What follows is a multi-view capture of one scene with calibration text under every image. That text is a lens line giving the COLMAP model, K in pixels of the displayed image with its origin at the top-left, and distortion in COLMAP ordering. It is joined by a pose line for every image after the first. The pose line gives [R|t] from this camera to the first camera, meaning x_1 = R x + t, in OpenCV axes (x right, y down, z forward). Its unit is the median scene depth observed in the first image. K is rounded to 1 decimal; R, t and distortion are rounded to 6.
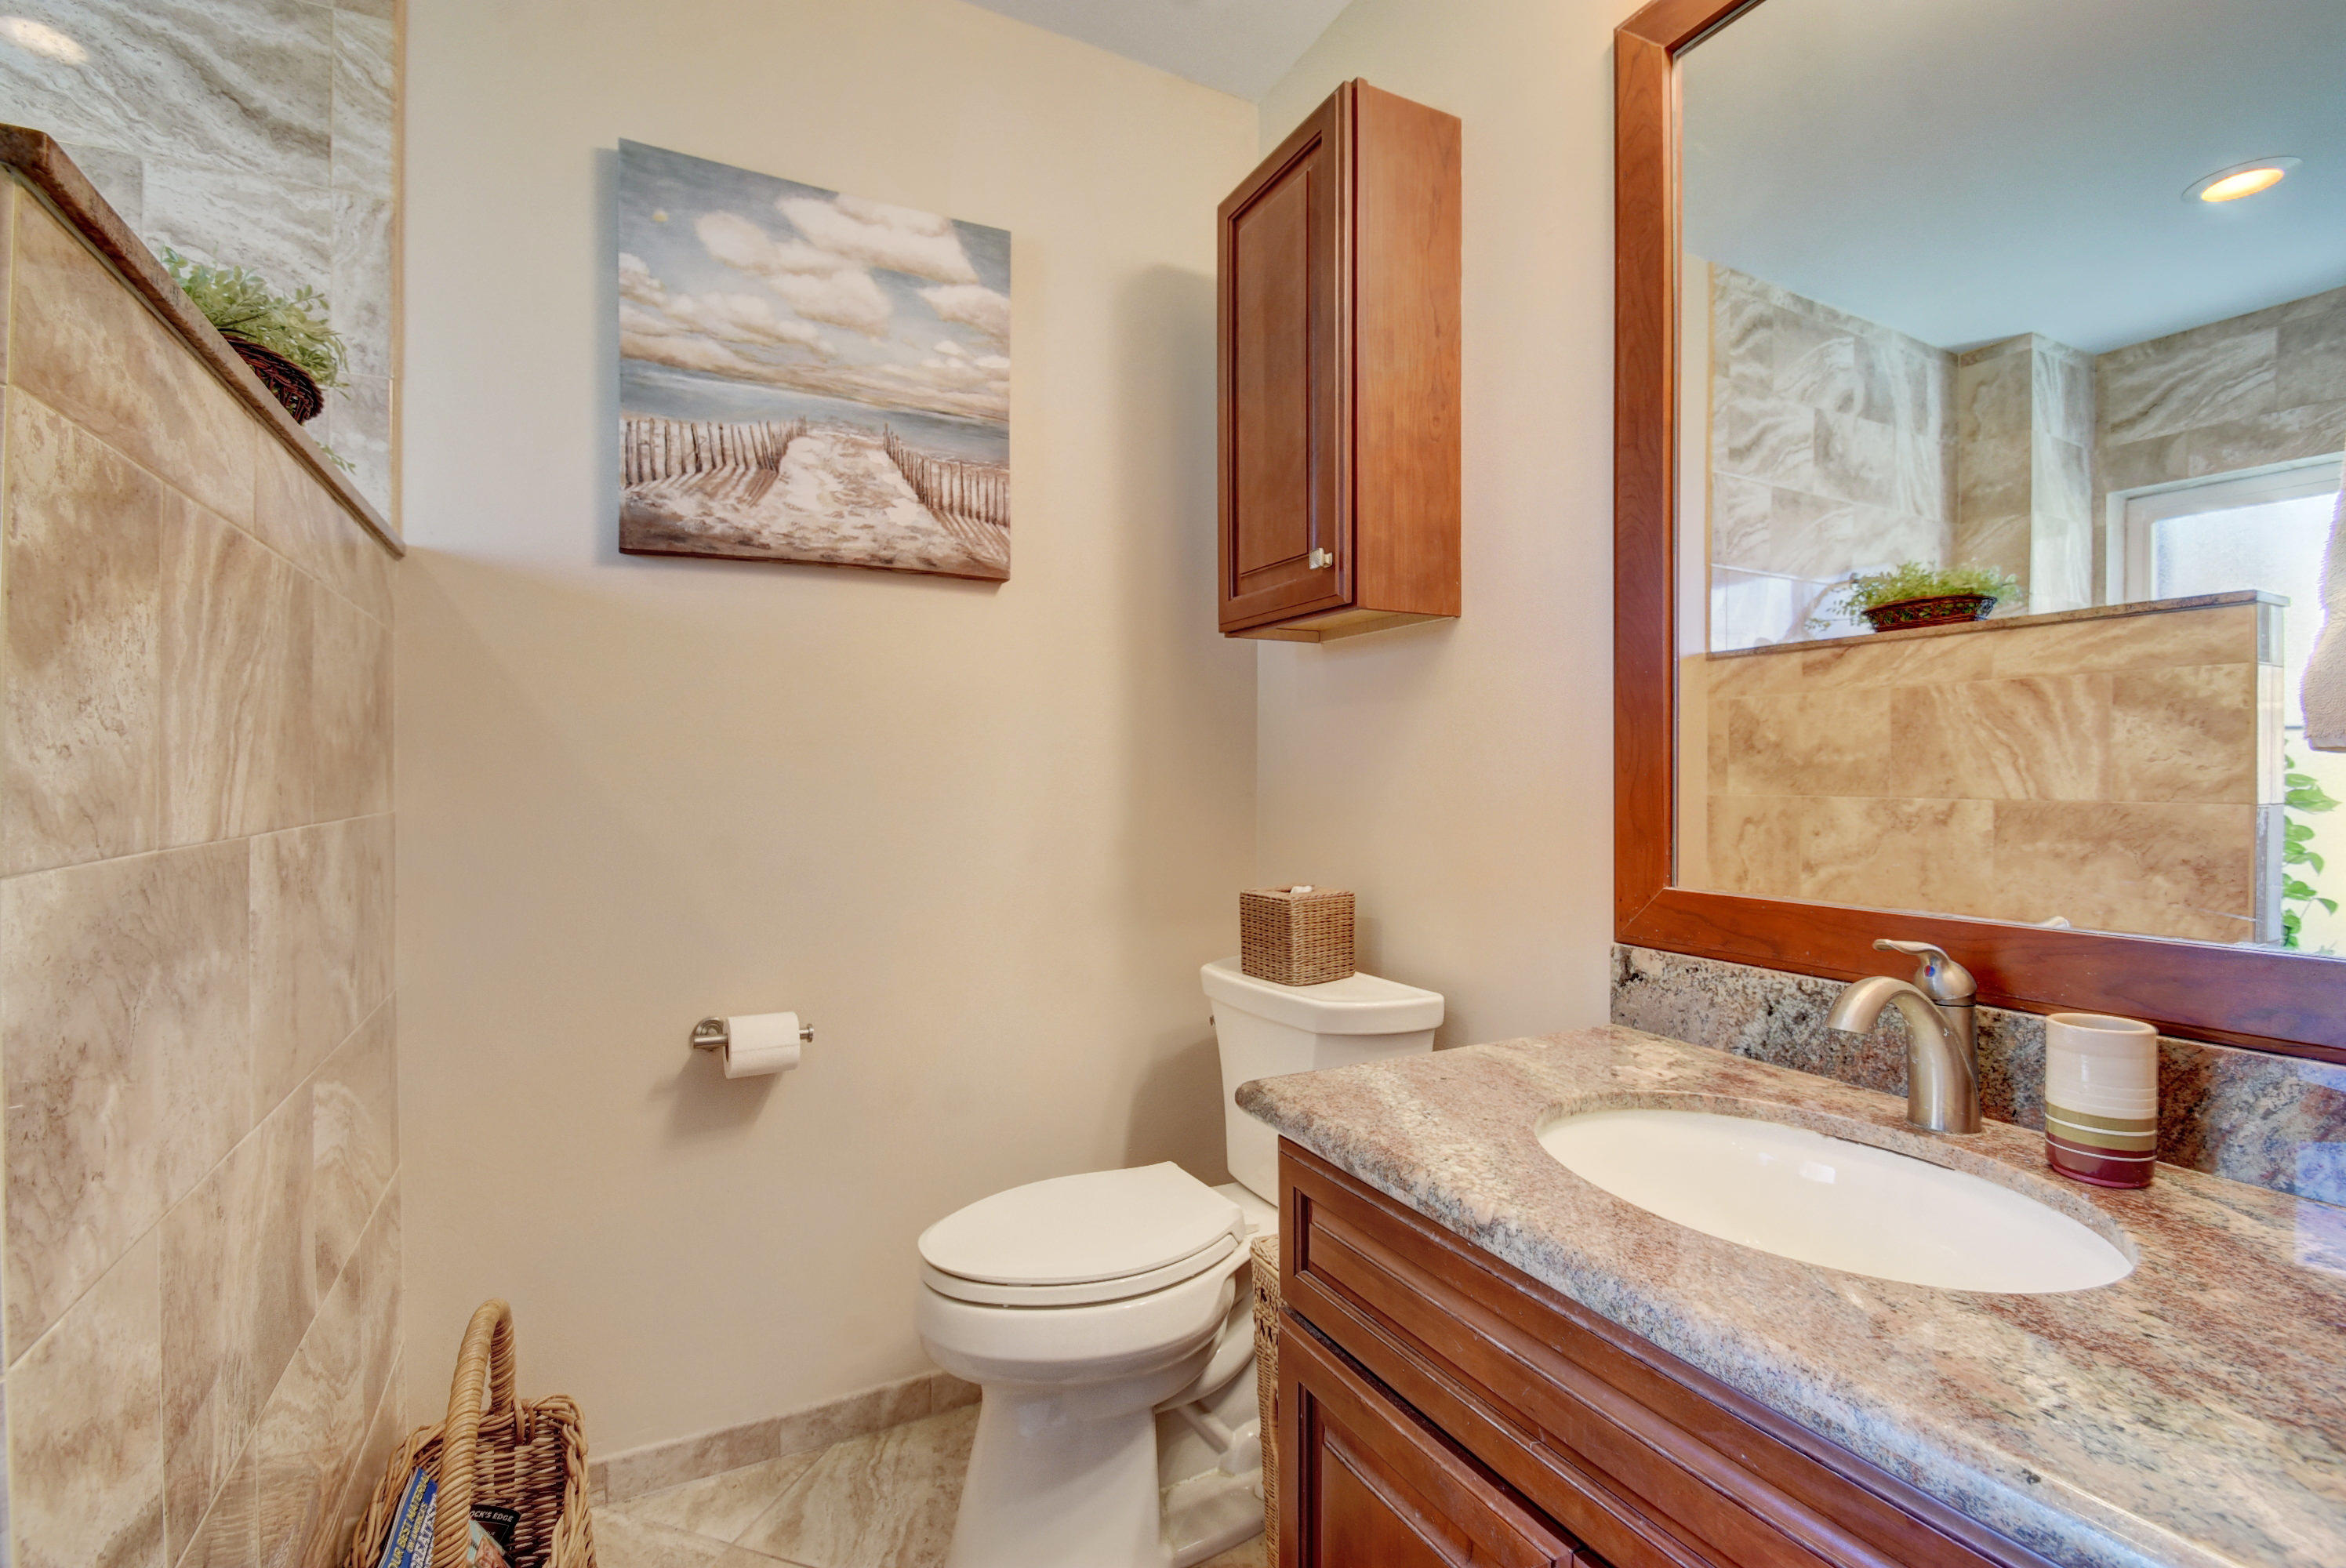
lens RADIAL K [[1046.4, 0, 1171.6], [0, 1046.4, 781.8], [0, 0, 1]] dist [0.017608, -0.014168]
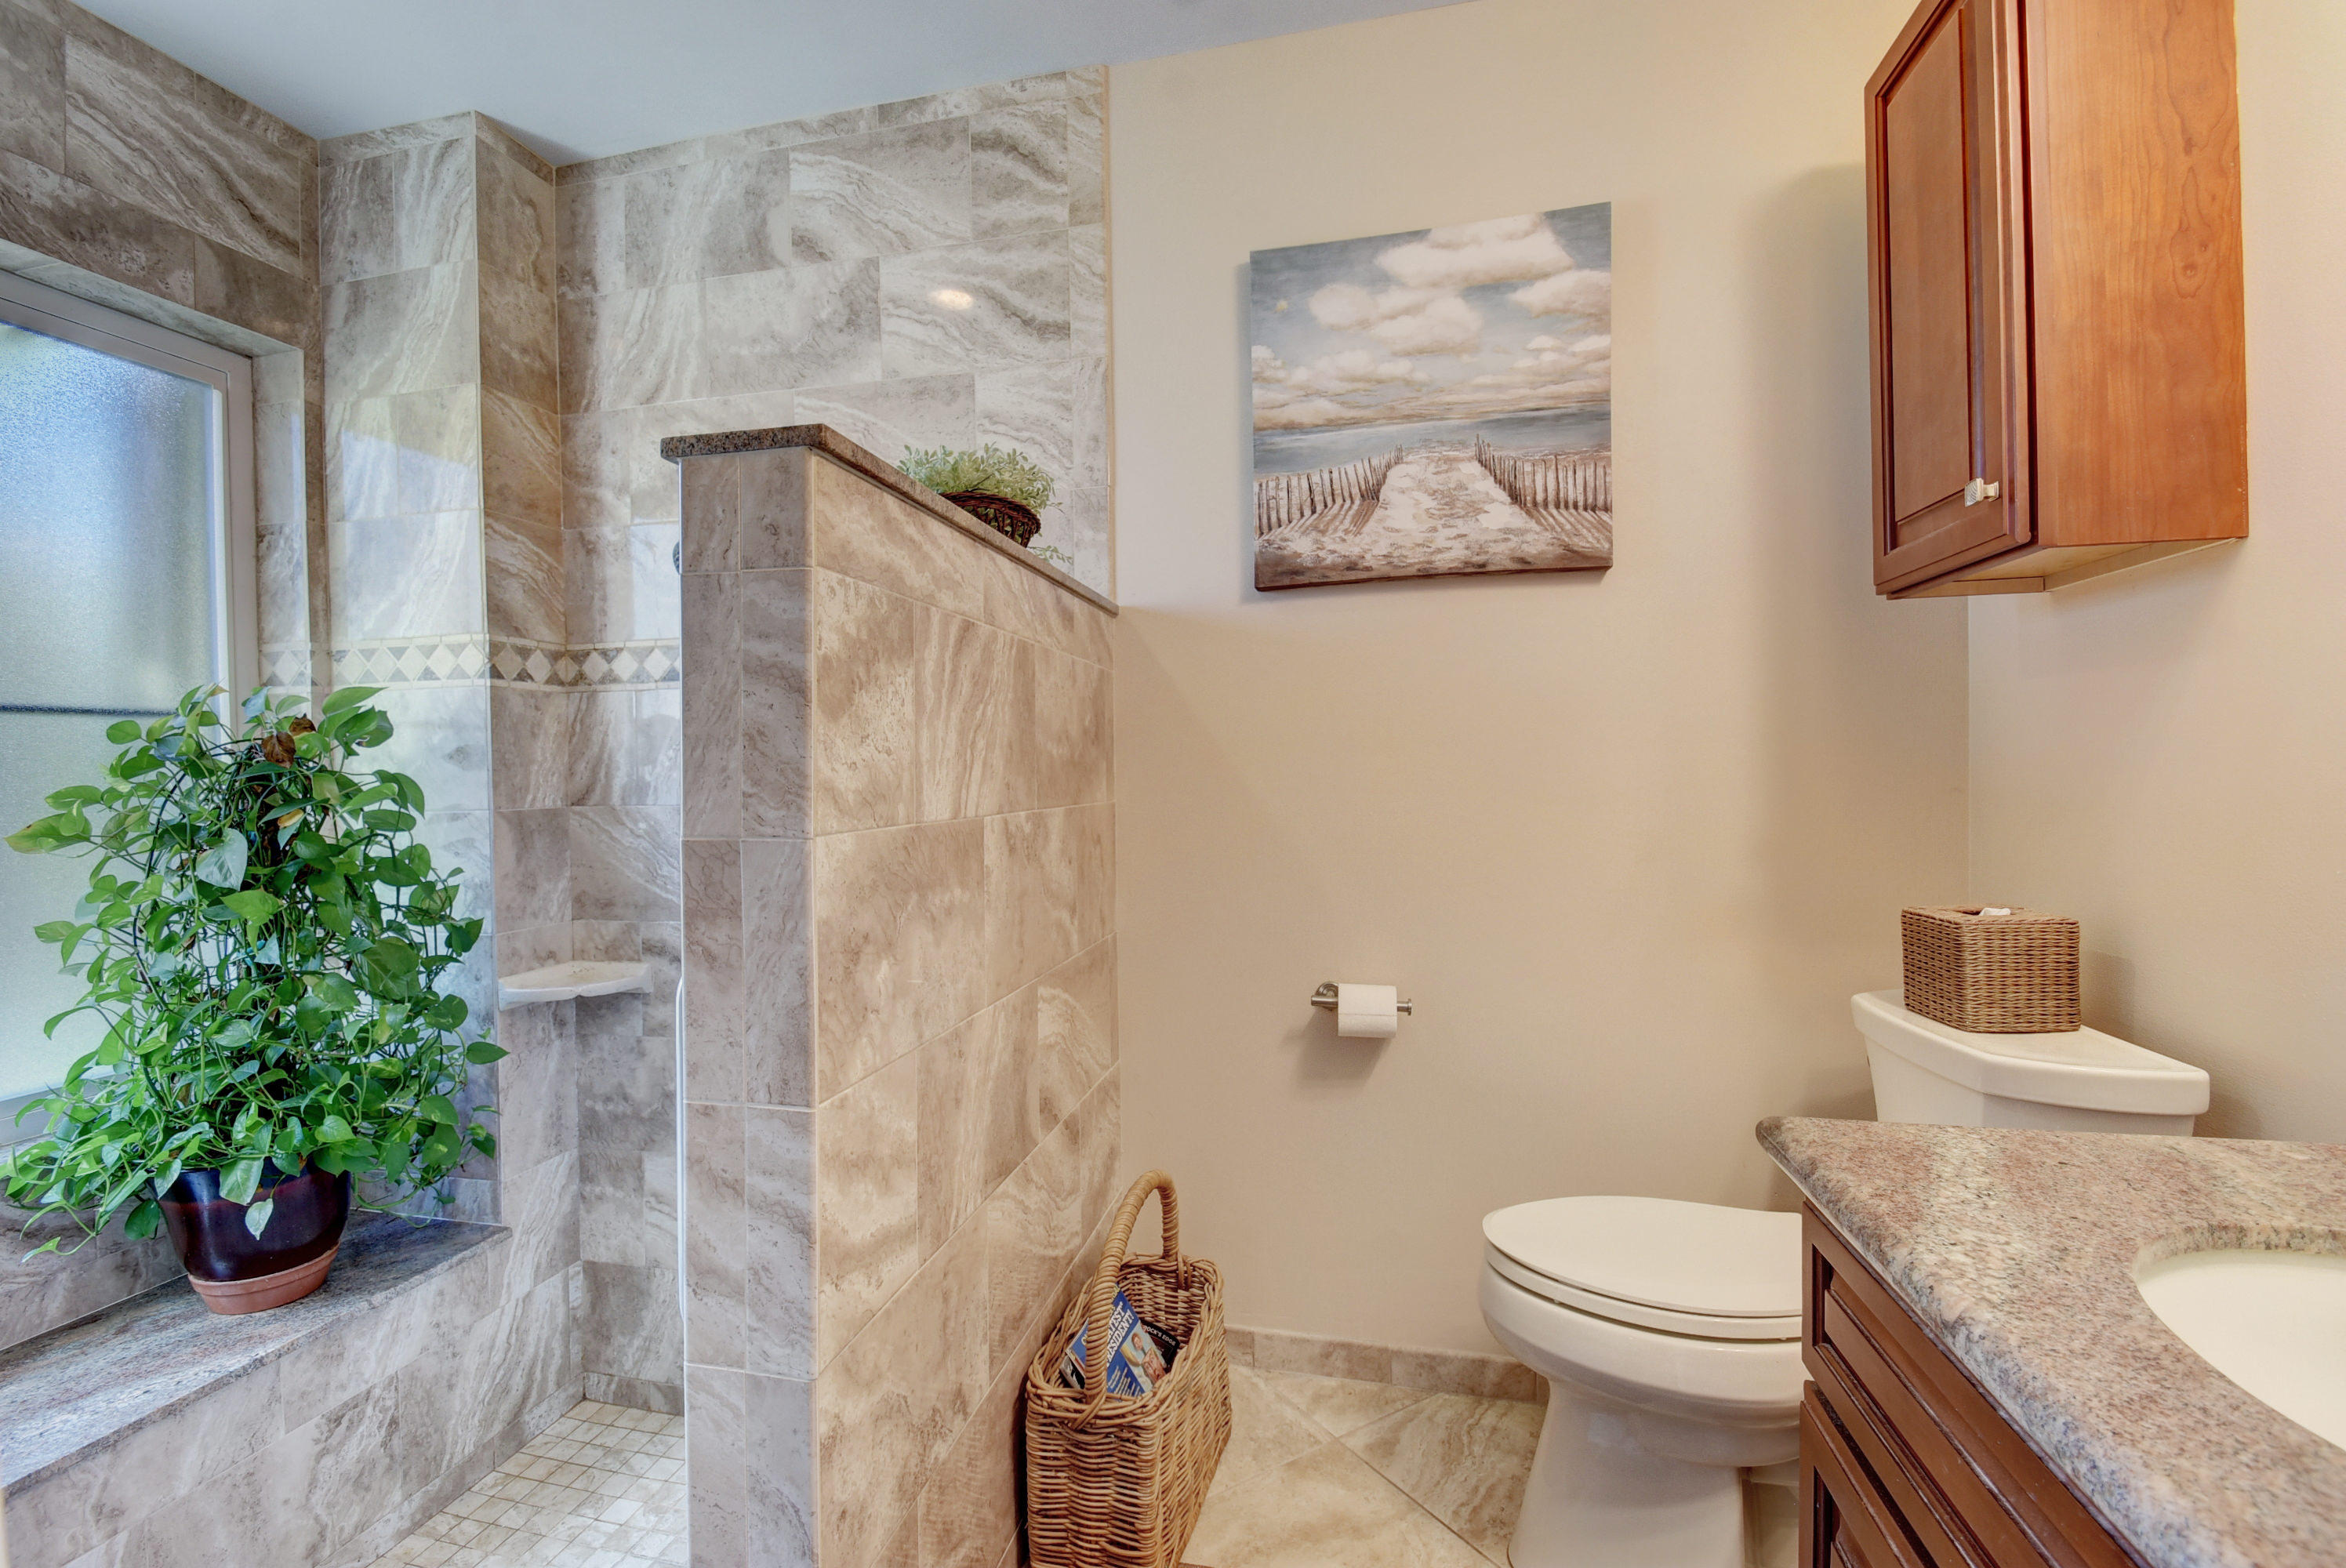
lens RADIAL K [[1061.9, 0, 1173.0], [0, 1061.9, 784.0], [0, 0, 1]] dist [0.024568, -0.016457]
pose [[0.765007, -0.002104, -0.644019, 0.217367], [0.007305, 0.999959, 0.005410, -0.001897], [0.643981, -0.008843, 0.764990, -0.010242]]
